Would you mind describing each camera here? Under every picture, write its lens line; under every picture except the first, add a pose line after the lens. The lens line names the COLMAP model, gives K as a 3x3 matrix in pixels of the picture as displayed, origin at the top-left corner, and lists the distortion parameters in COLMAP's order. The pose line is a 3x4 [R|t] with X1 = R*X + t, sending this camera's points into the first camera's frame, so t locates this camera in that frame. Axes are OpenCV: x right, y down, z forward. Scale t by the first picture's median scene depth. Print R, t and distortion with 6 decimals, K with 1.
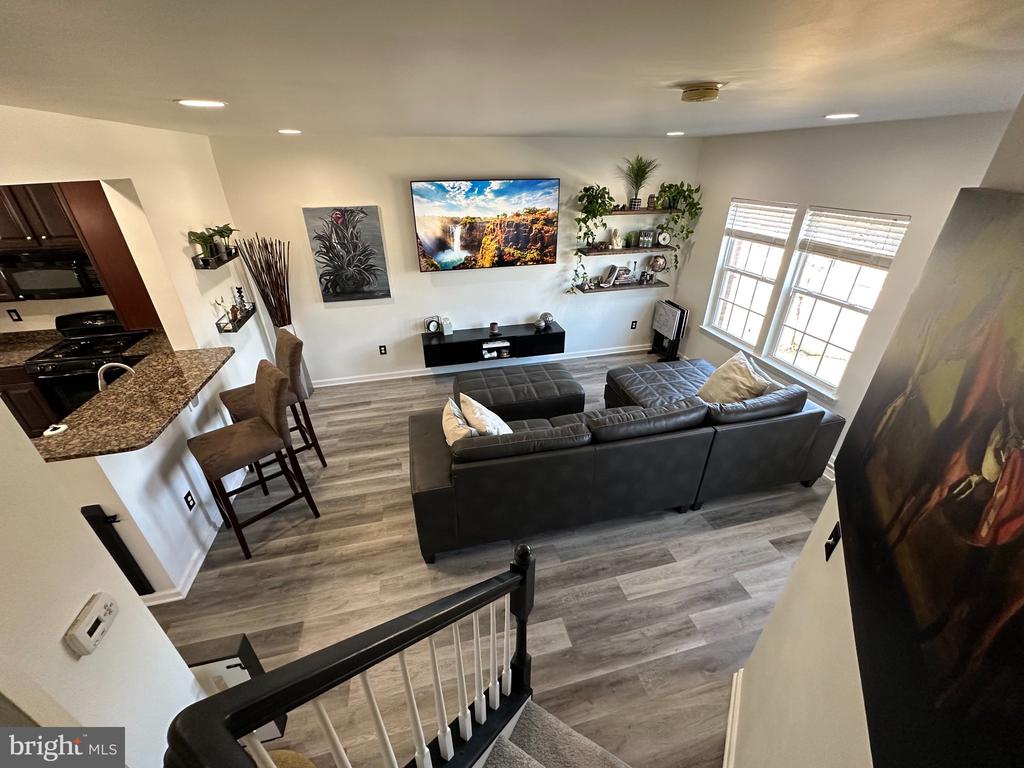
lens RADIAL K [[407.8, 0, 510.2], [0, 407.8, 384.4], [0, 0, 1]] dist [-0.000026, 0.000505]
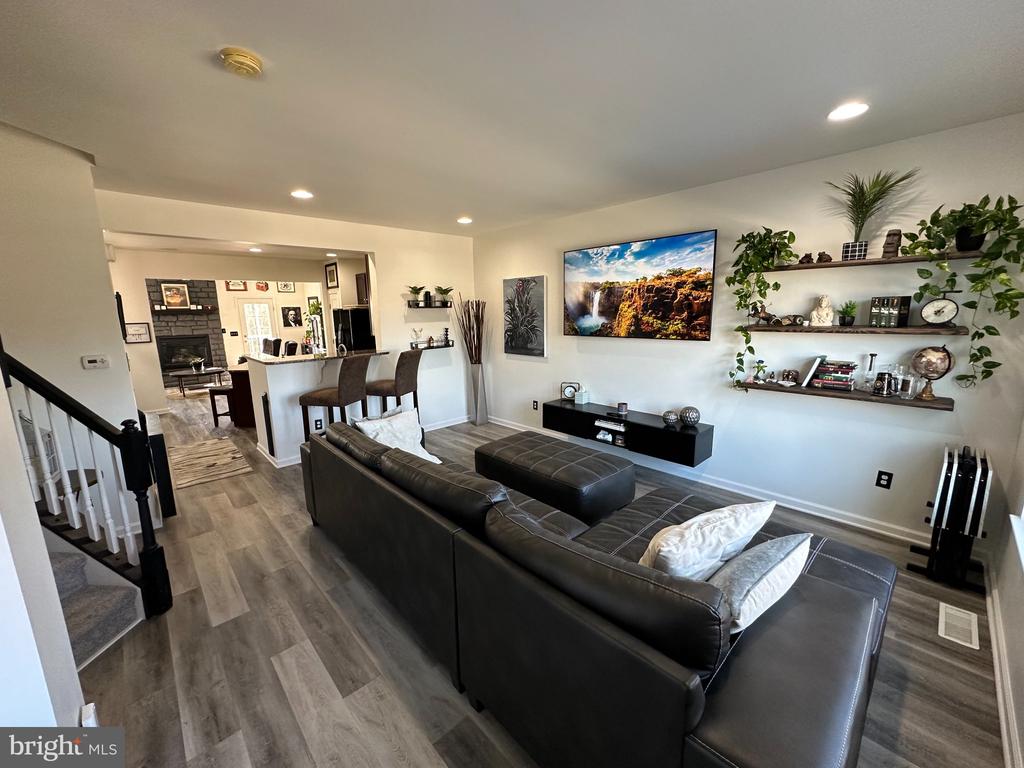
lens RADIAL K [[407.8, 0, 510.2], [0, 407.8, 384.4], [0, 0, 1]] dist [-0.000026, 0.000505]
pose [[0.490321, 0.157297, -0.857230, 0.609461], [-0.400421, 0.914281, -0.061269, -0.046523], [0.774111, 0.373294, 0.511276, 0.421843]]
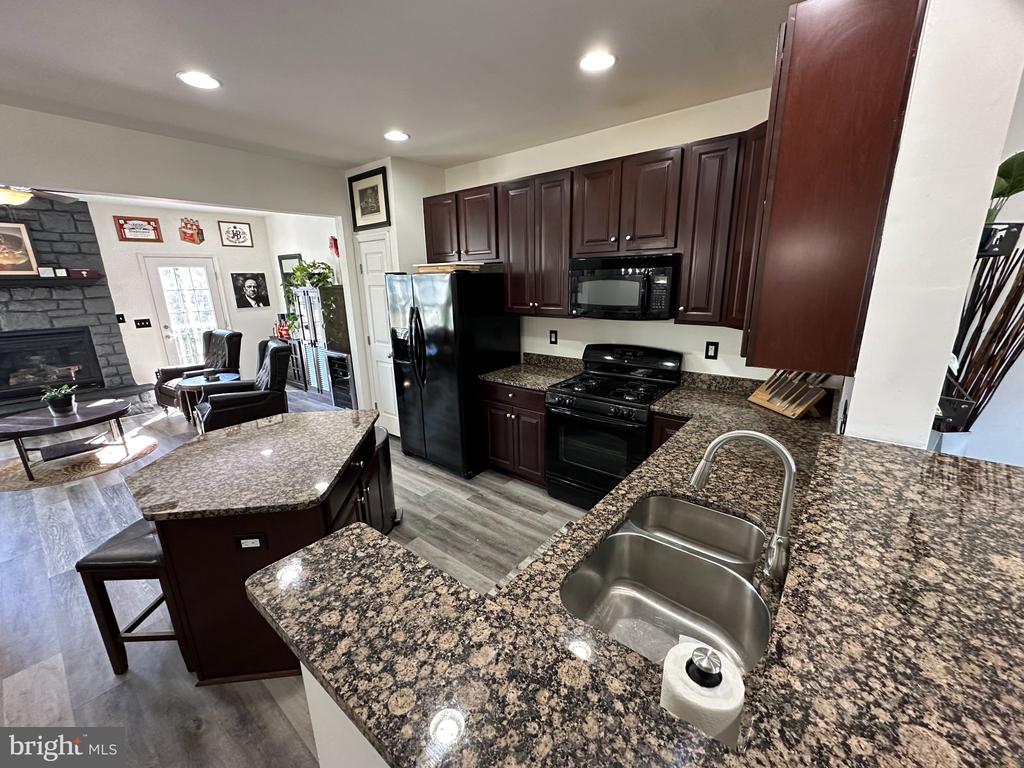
lens RADIAL K [[407.8, 0, 510.2], [0, 407.8, 384.4], [0, 0, 1]] dist [-0.000026, 0.000505]
pose [[0.606031, 0.195001, -0.771169, -0.491005], [-0.362221, 0.930788, -0.049292, 0.004520], [0.708182, 0.309206, 0.634720, 0.347442]]
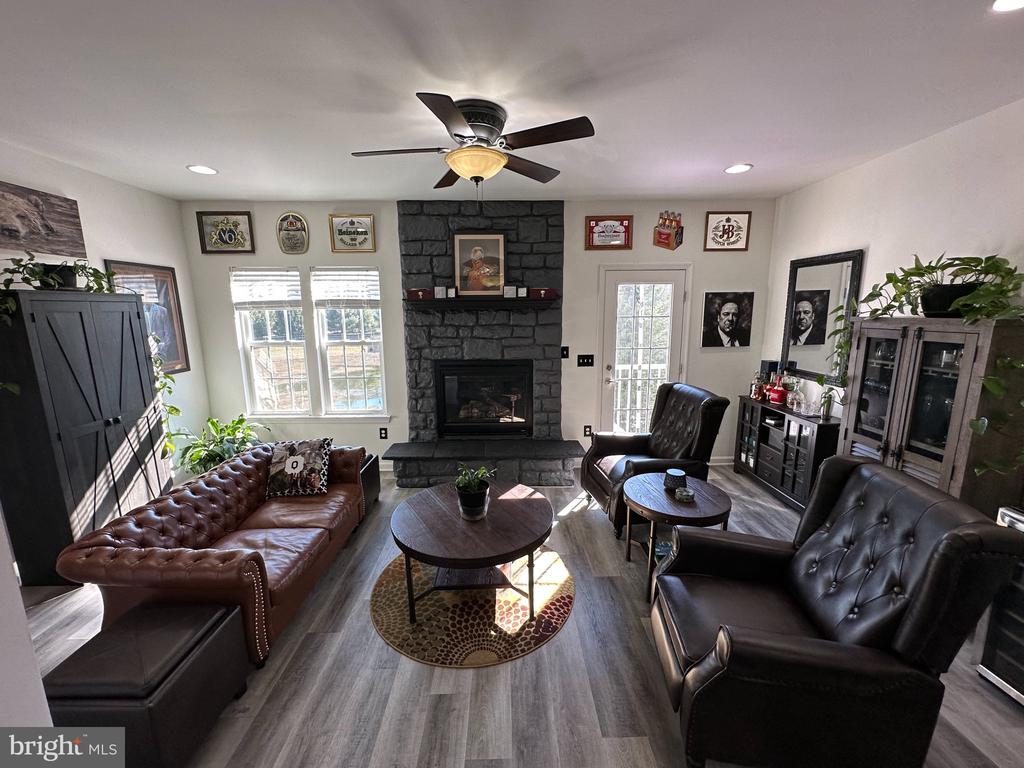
lens RADIAL K [[407.8, 0, 510.2], [0, 407.8, 384.4], [0, 0, 1]] dist [-0.000026, 0.000505]
pose [[-0.218313, 0.182217, -0.958716, -1.223755], [-0.454087, 0.850612, 0.265072, 0.054495], [0.863796, 0.493210, -0.102957, 0.263253]]
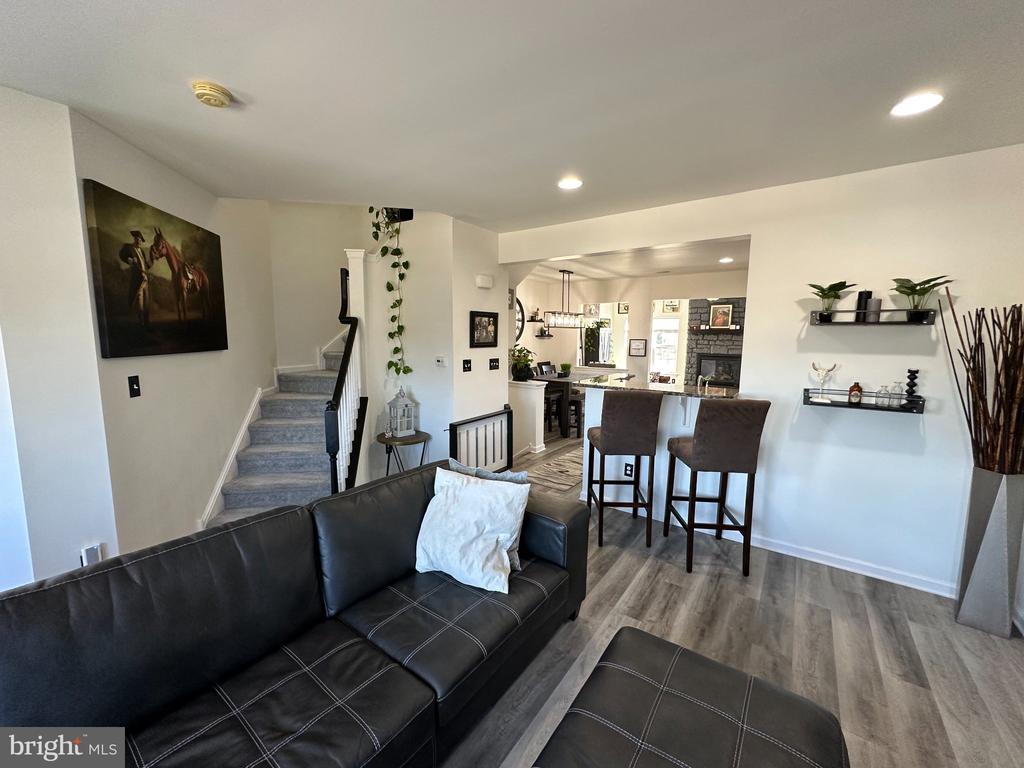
lens RADIAL K [[407.8, 0, 510.2], [0, 407.8, 384.4], [0, 0, 1]] dist [-0.000026, 0.000505]
pose [[-0.760513, 0.080098, -0.644364, 0.205251], [-0.309827, 0.827344, 0.468518, -0.272047], [0.570638, 0.555956, -0.604389, 0.868303]]
